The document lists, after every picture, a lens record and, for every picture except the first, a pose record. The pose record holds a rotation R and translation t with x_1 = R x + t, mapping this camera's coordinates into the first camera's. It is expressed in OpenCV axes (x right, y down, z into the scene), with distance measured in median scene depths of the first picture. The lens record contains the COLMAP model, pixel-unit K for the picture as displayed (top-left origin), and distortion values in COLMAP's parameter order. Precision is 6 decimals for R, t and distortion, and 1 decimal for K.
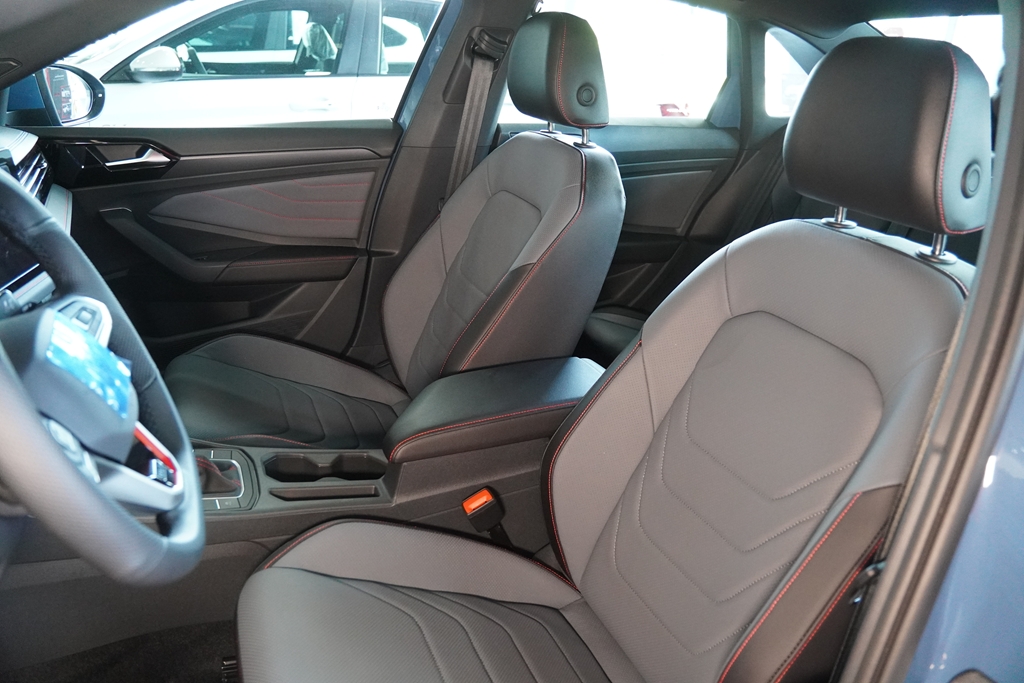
lens RADIAL K [[761.3, 0, 512.0], [0, 761.3, 341.5], [0, 0, 1]] dist [-0.148918, 0.118655]
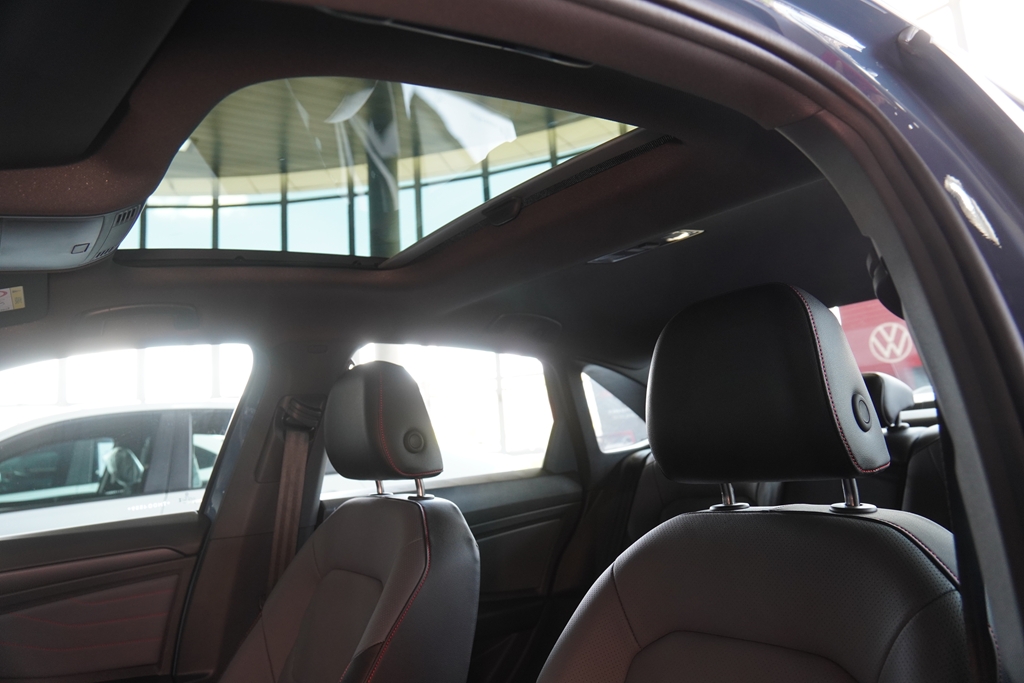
lens RADIAL K [[761.3, 0, 512.0], [0, 761.3, 341.5], [0, 0, 1]] dist [-0.148918, 0.118655]
pose [[0.964027, -0.103161, 0.244969, 0.001597], [0.212308, 0.853361, -0.476130, 0.021482], [-0.159929, 0.511011, 0.844565, 0.121041]]
